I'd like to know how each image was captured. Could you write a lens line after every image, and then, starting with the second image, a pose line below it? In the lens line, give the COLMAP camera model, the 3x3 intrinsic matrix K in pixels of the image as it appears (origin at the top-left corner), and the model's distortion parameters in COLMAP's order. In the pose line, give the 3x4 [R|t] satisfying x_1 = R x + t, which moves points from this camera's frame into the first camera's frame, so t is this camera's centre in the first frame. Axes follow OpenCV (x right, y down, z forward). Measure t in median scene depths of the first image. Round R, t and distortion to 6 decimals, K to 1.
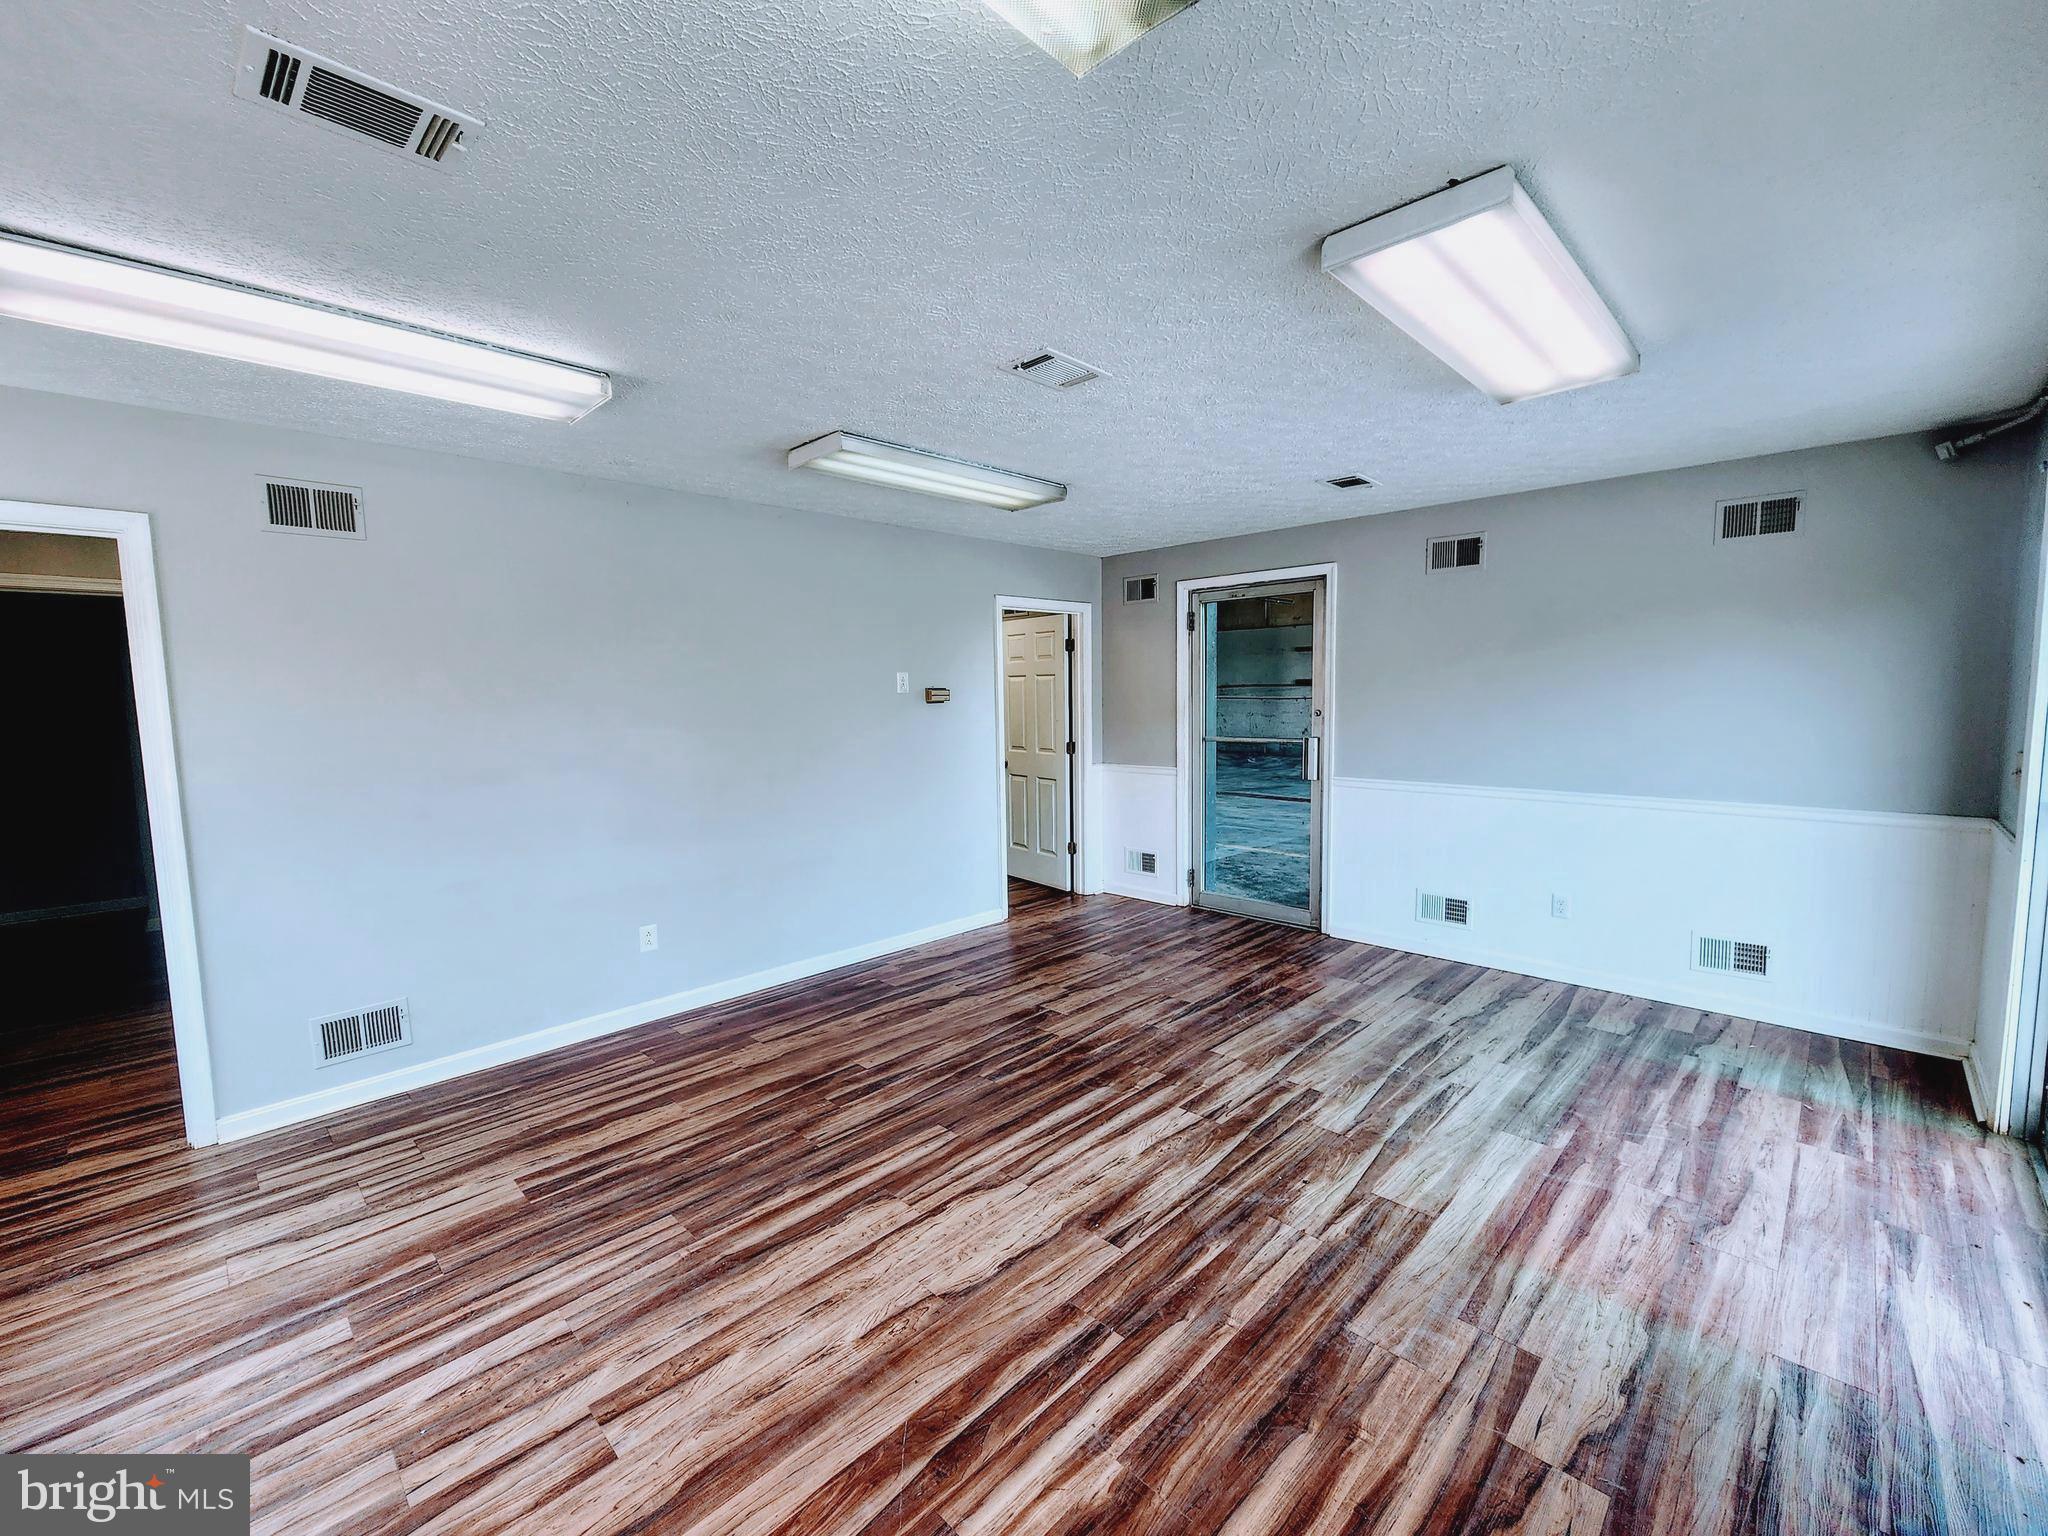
lens RADIAL K [[845.1, 0, 1016.5], [0, 845.1, 773.3], [0, 0, 1]] dist [0.001956, 0.000024]
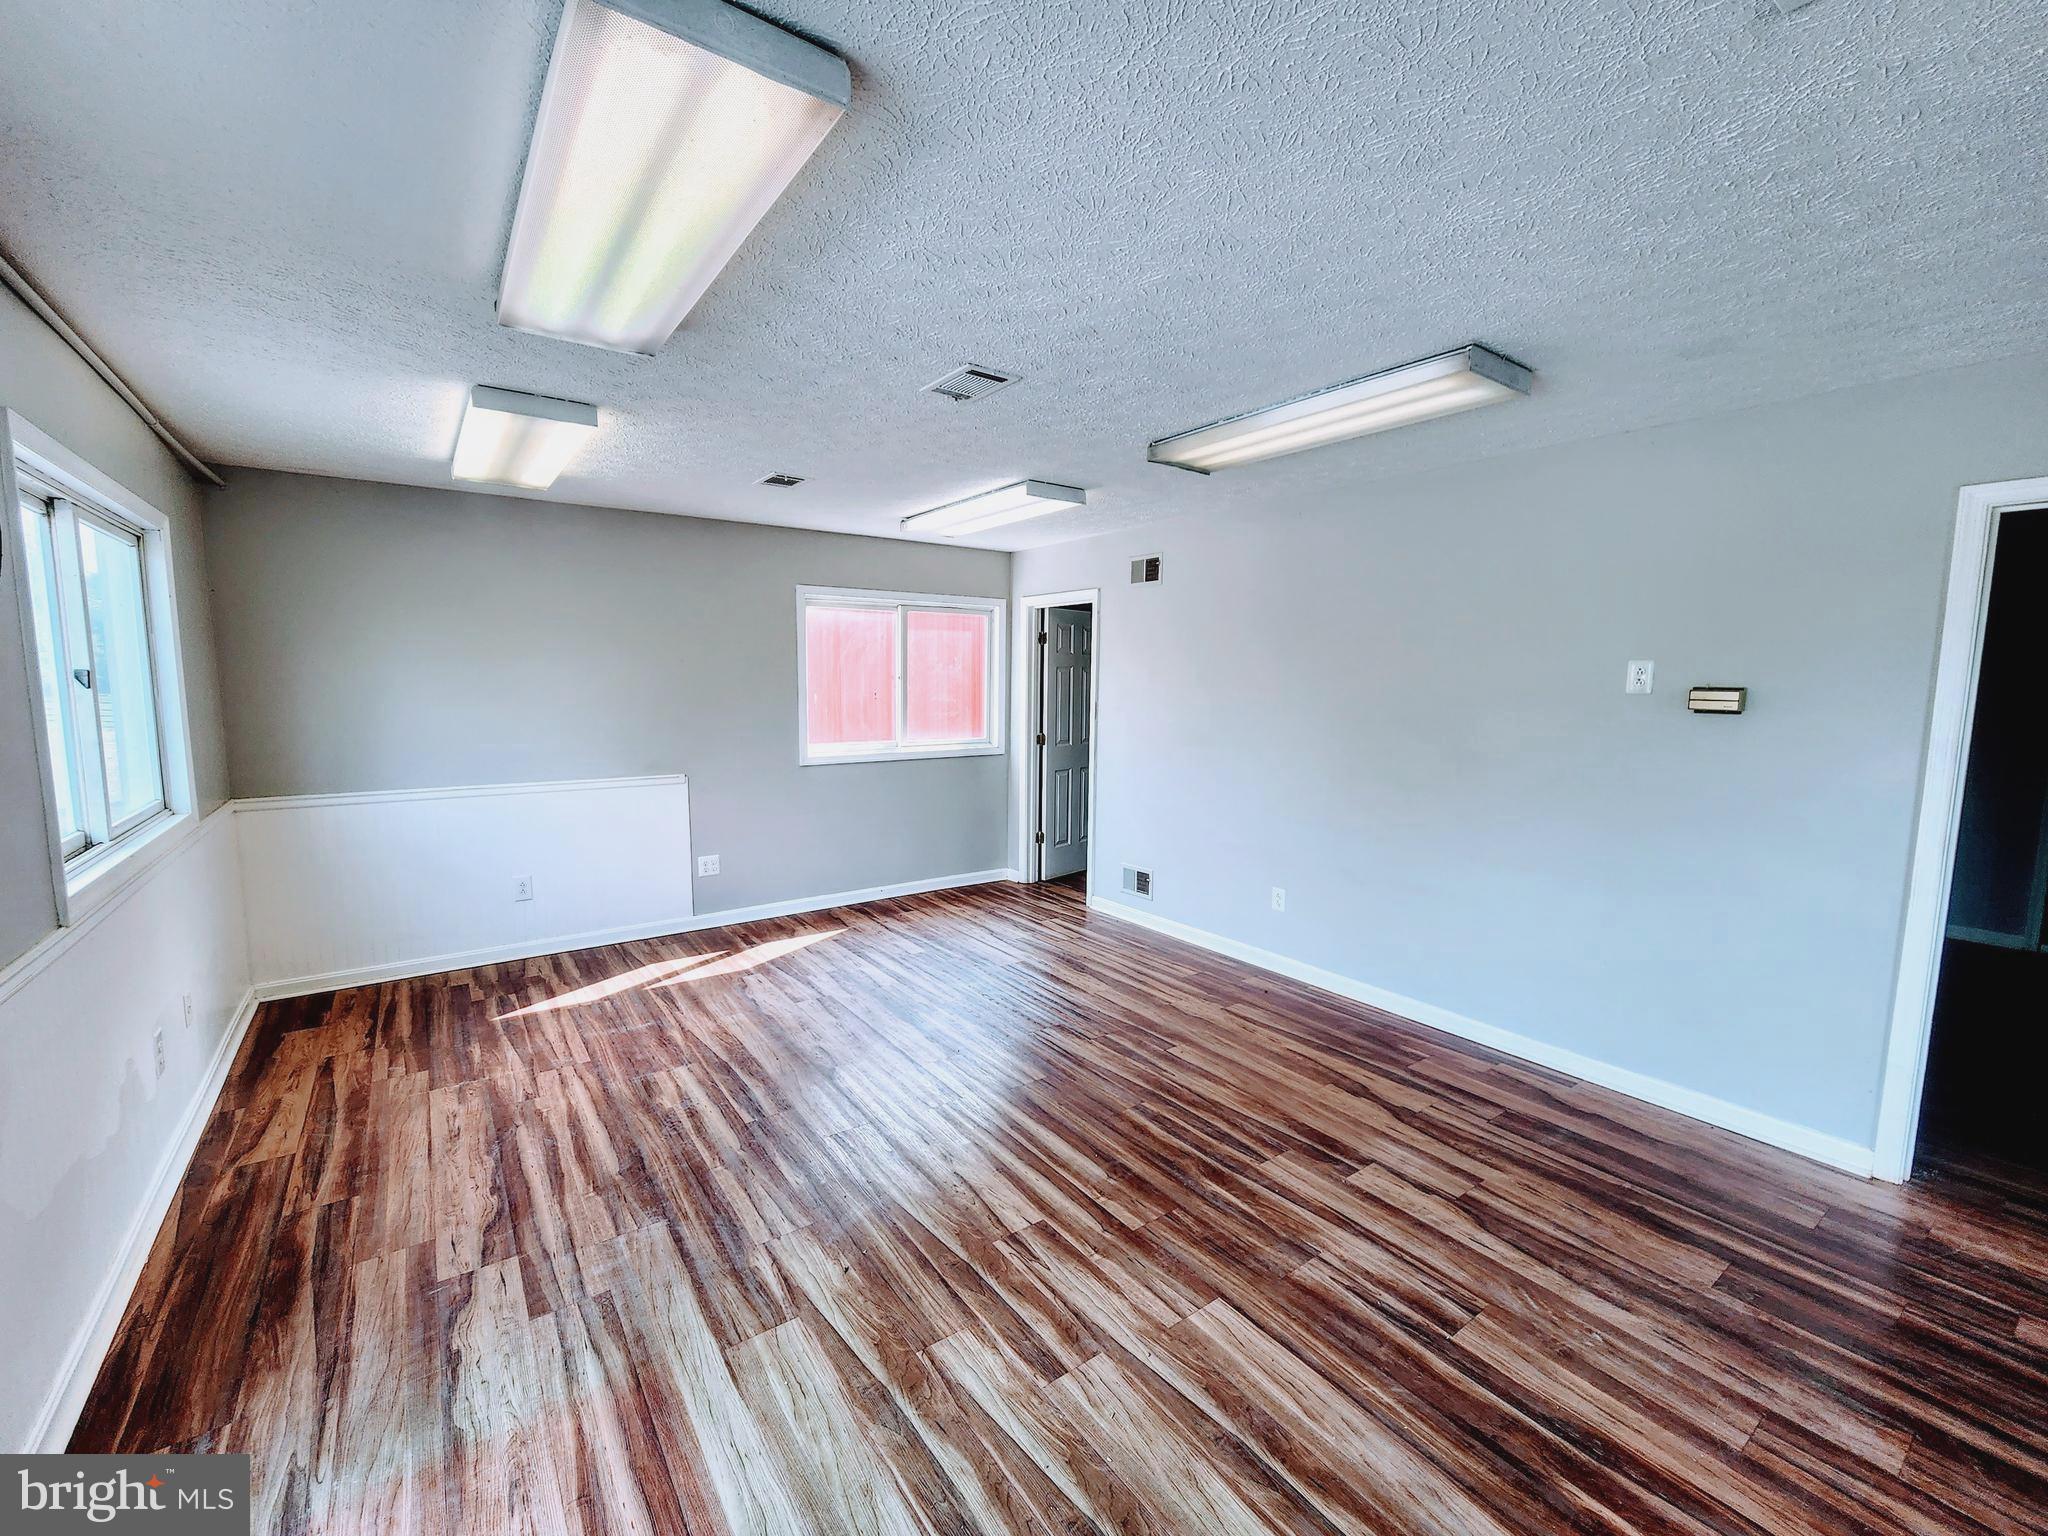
lens RADIAL K [[845.1, 0, 1016.4], [0, 845.1, 765.3], [0, 0, 1]] dist [0.001956, 0.000024]
pose [[-0.168685, 0.116304, -0.978784, 1.044197], [-0.102148, 0.985605, 0.134719, -0.144918], [0.980363, 0.122705, -0.154377, 1.185035]]
